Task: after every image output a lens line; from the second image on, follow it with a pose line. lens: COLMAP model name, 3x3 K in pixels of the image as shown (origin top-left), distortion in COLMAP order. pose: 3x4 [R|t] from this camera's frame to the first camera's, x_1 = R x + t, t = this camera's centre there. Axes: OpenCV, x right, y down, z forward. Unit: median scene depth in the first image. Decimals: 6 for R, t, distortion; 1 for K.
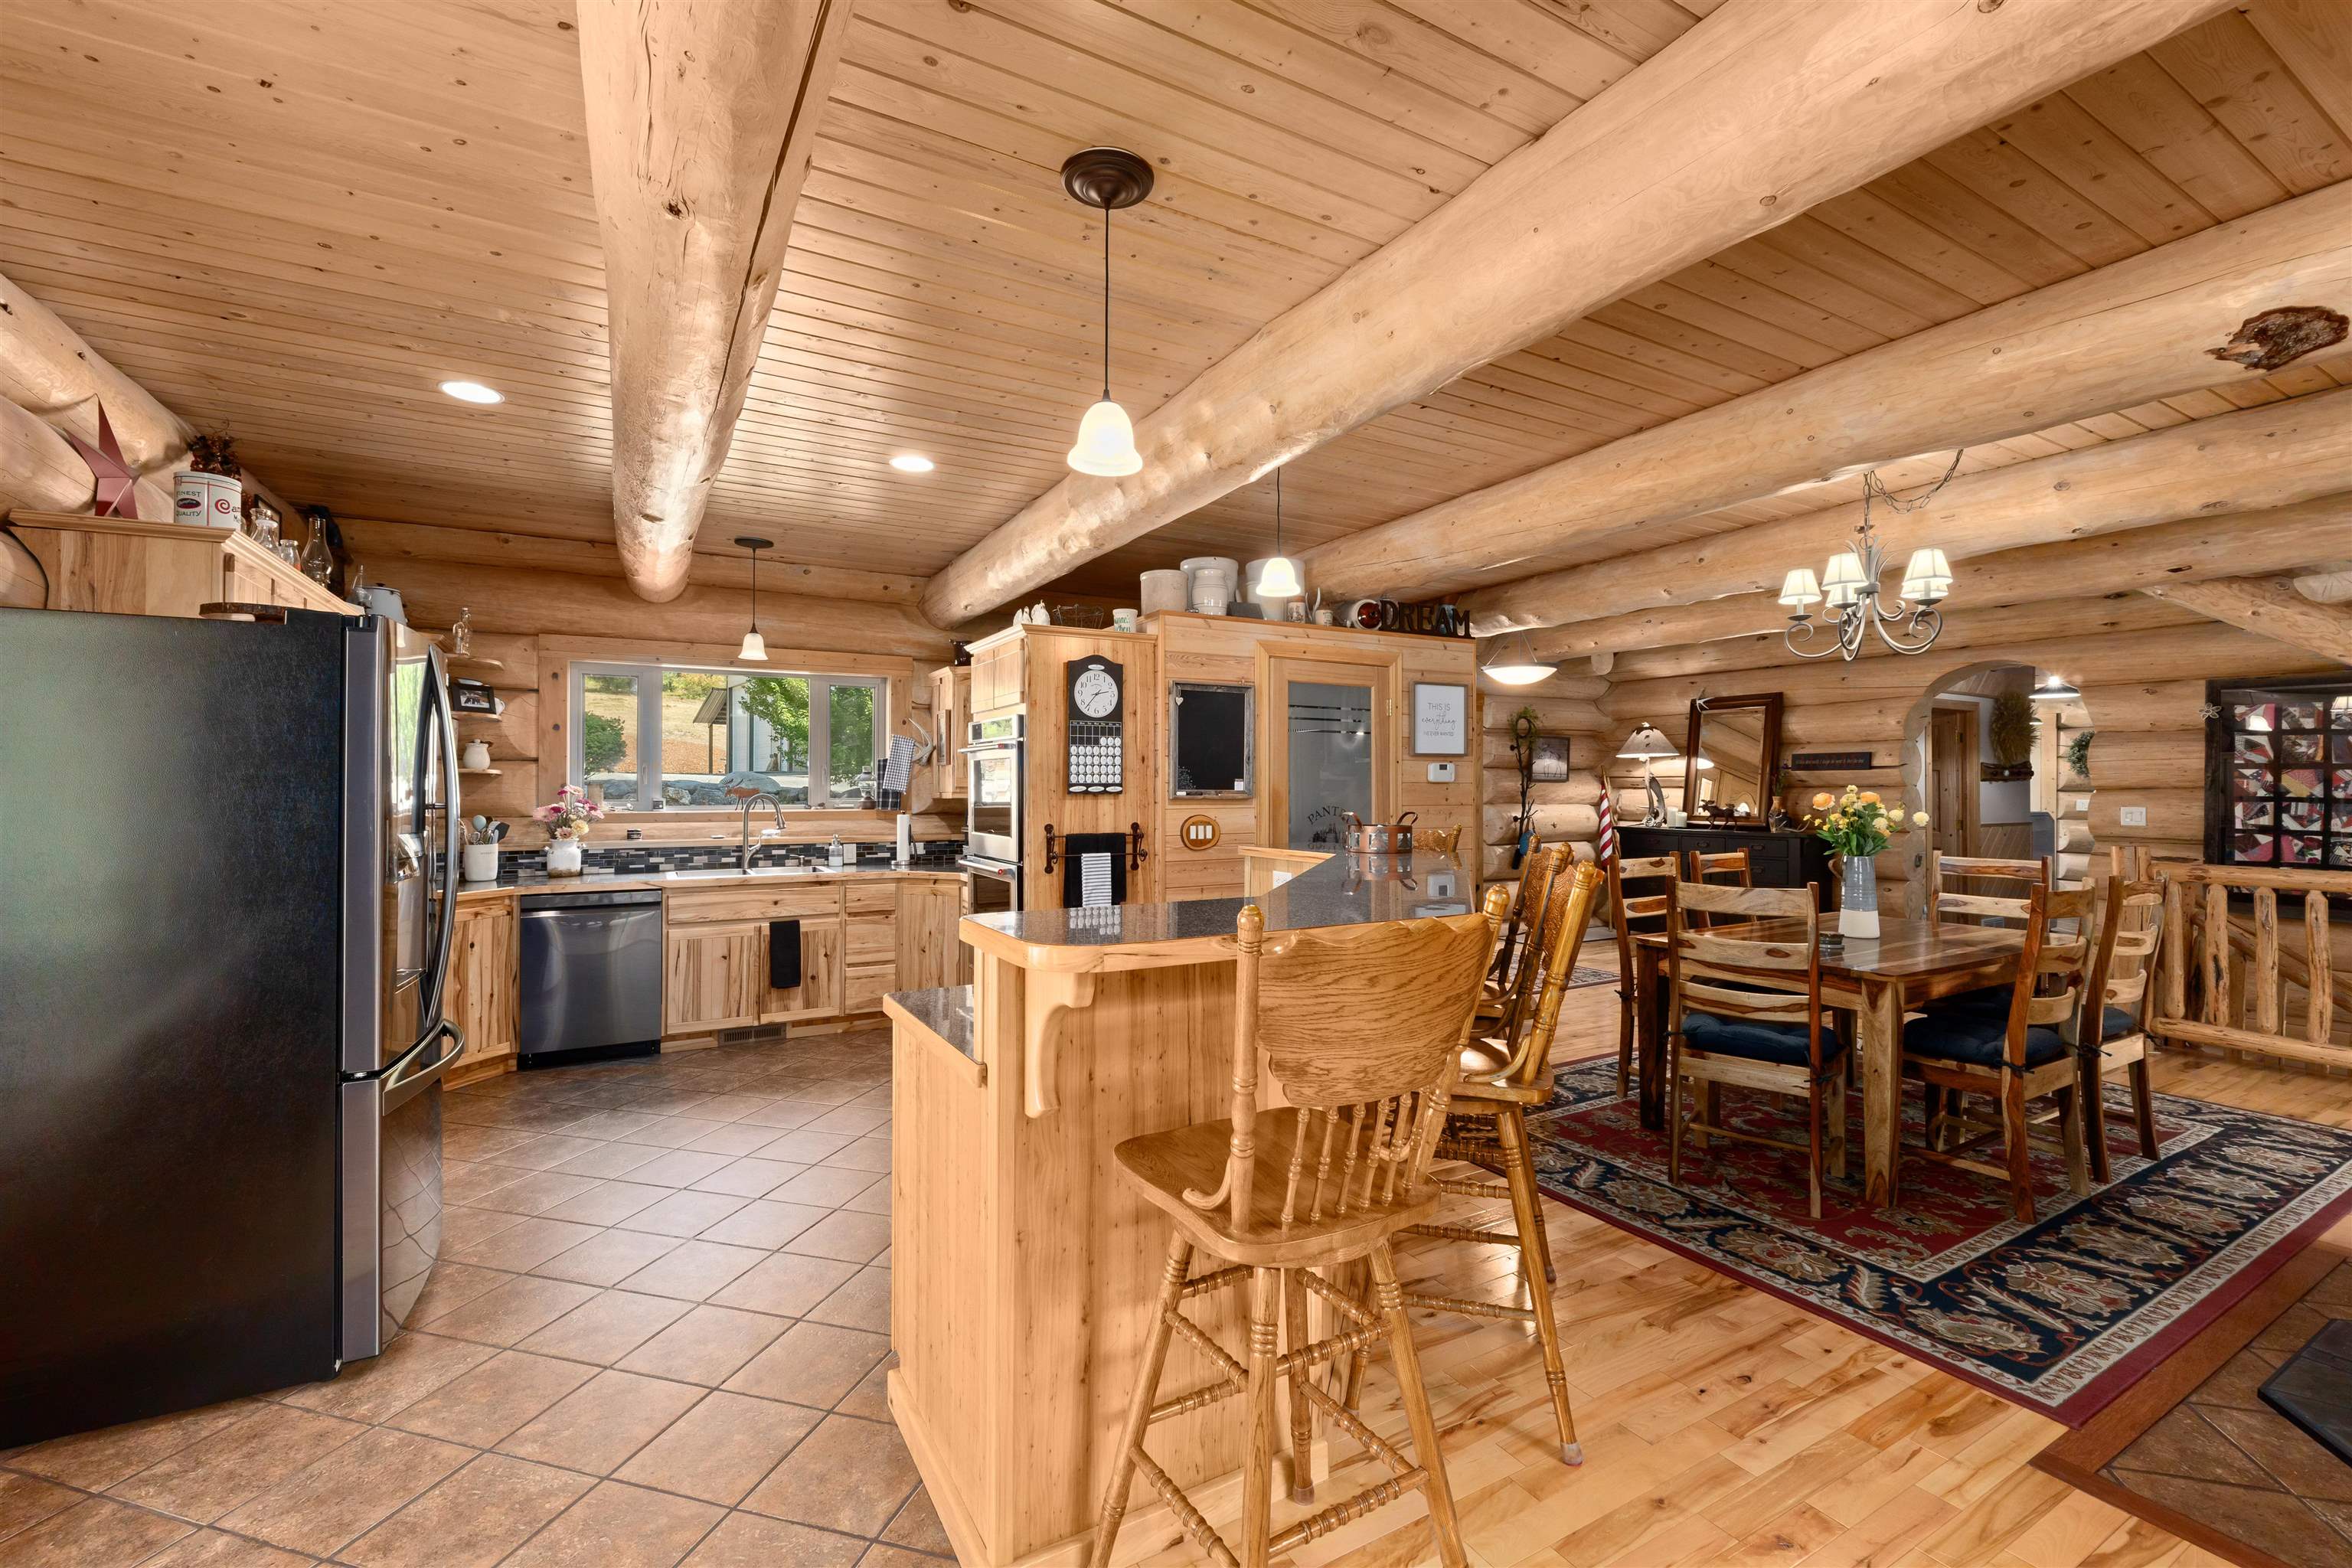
lens RADIAL K [[993.8, 0, 1180.1], [0, 993.8, 778.7], [0, 0, 1]] dist [-0.007514, -0.000009]
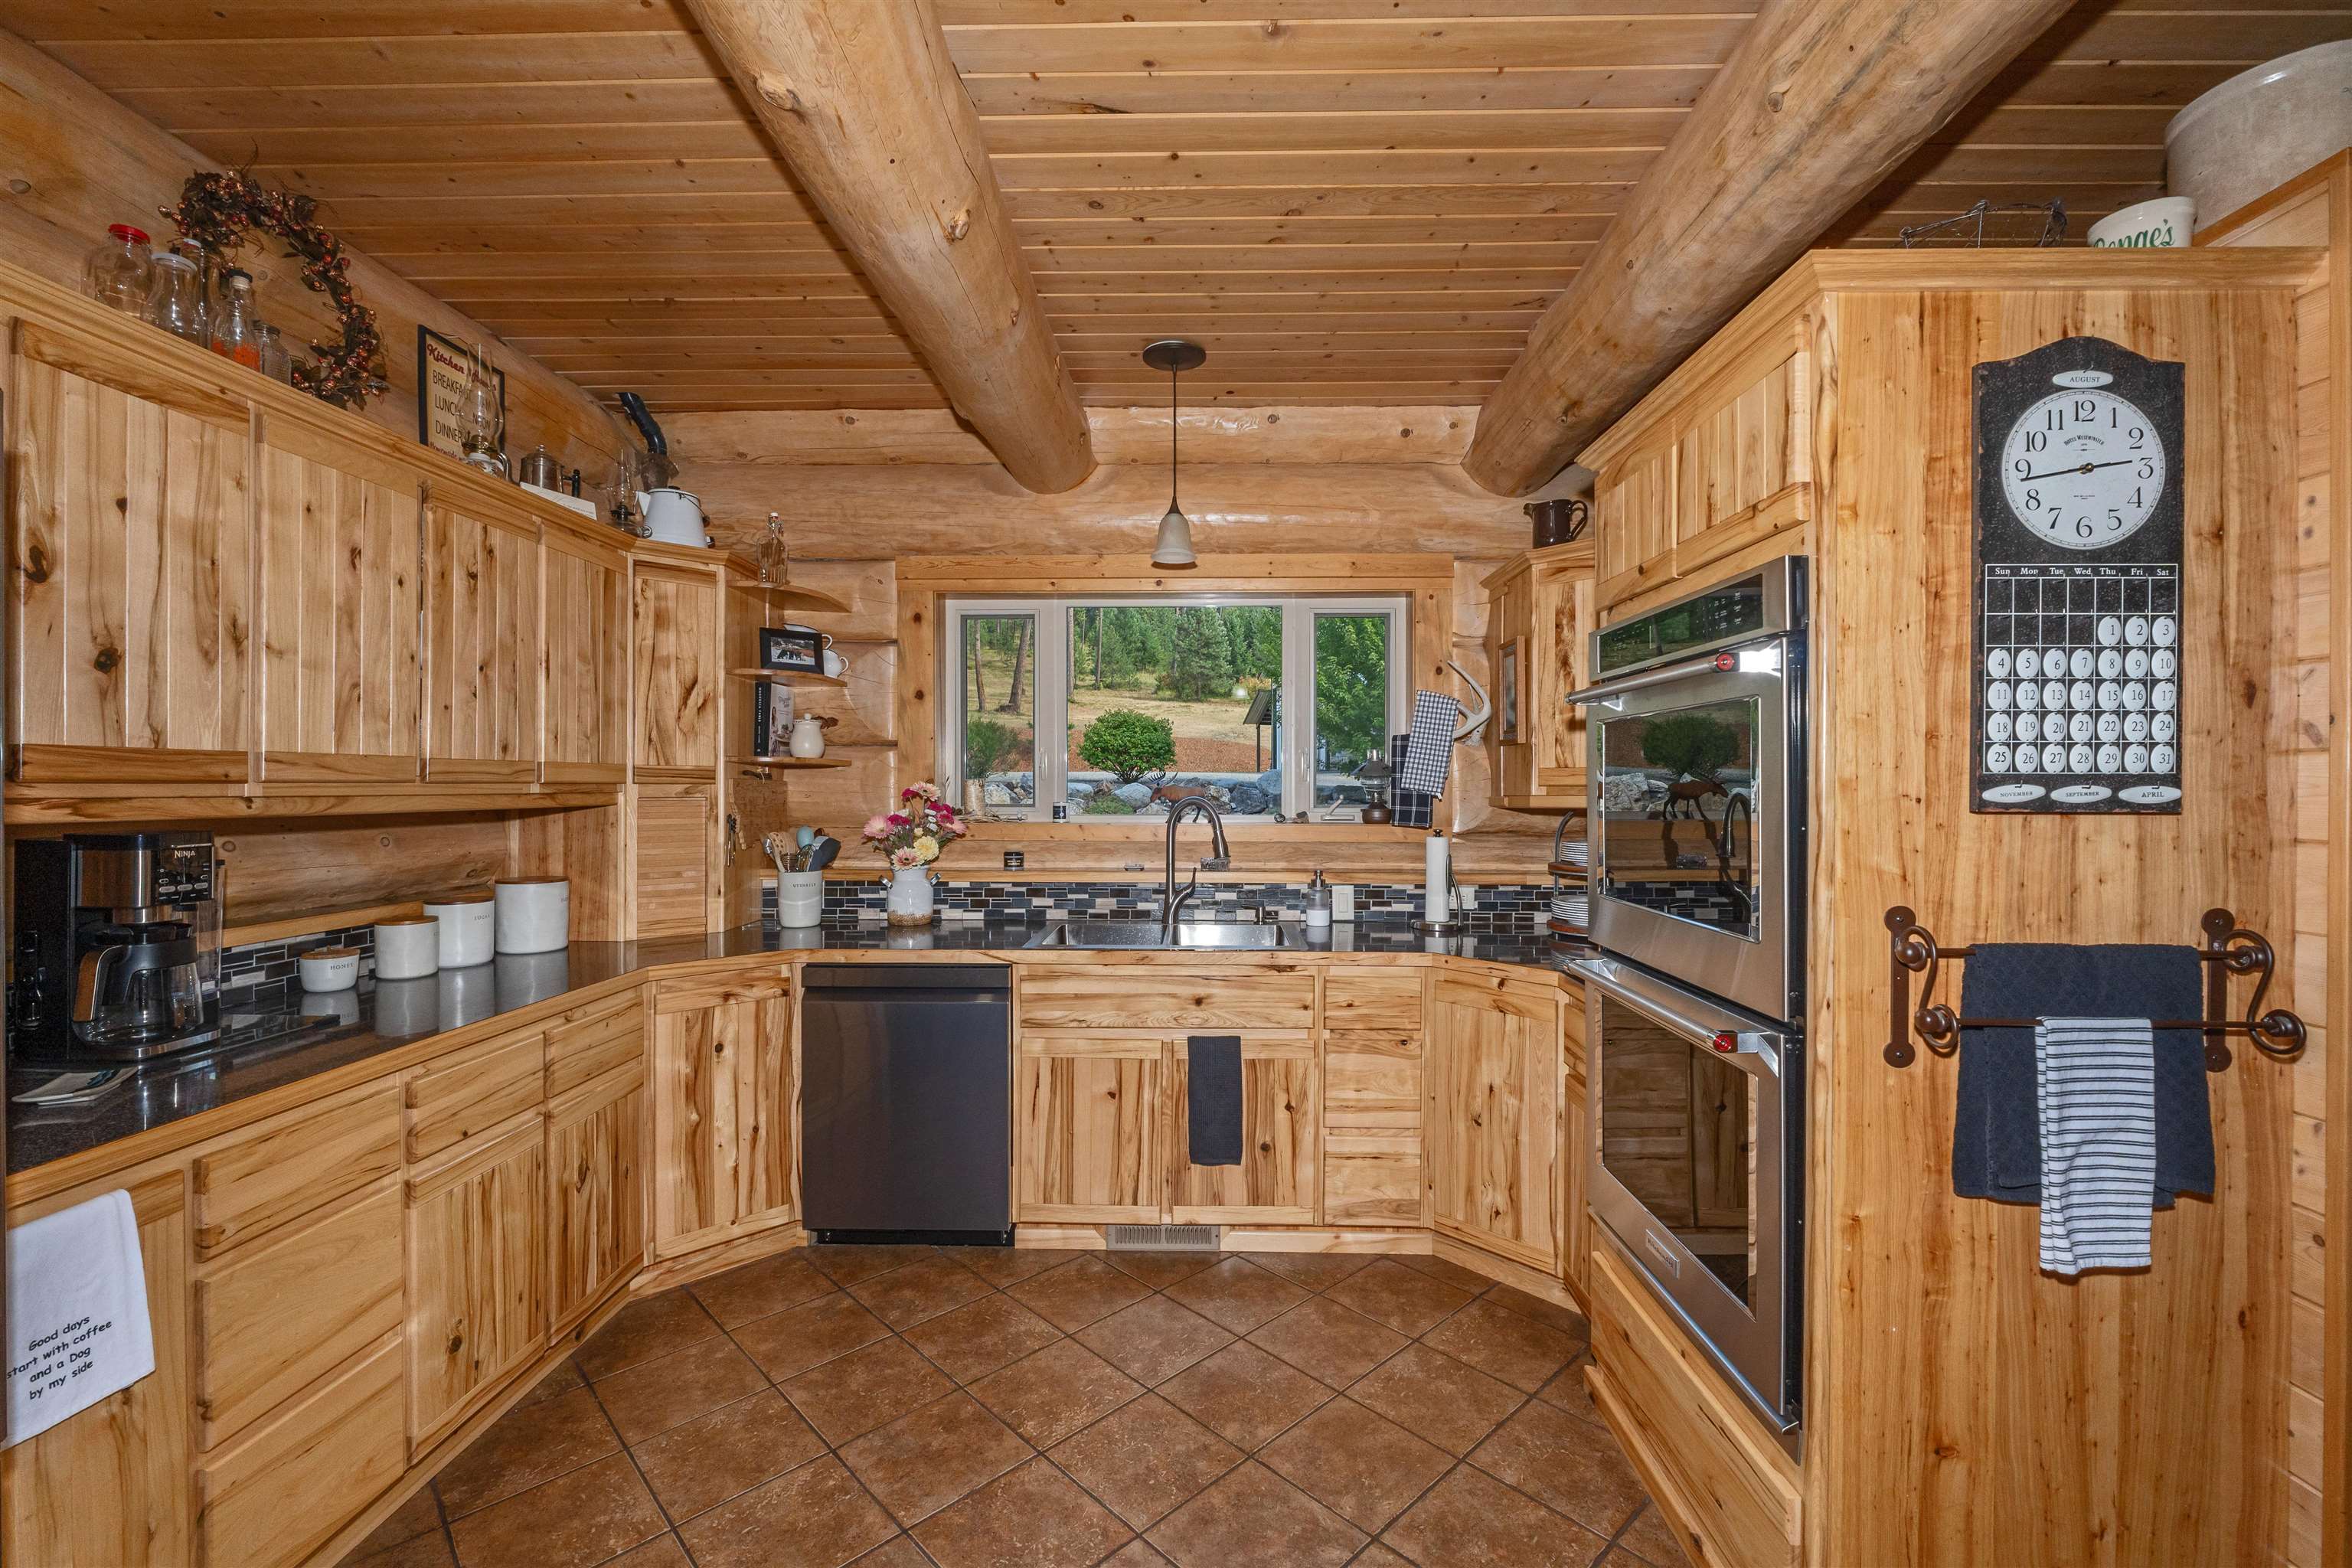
lens RADIAL K [[993.8, 0, 1181.1], [0, 993.8, 780.0], [0, 0, 1]] dist [-0.007514, -0.000009]
pose [[0.862893, -0.000690, -0.505387, -0.150803], [0.002099, 0.999995, 0.002218, 0.004522], [0.505383, -0.002975, 0.862890, 0.555954]]
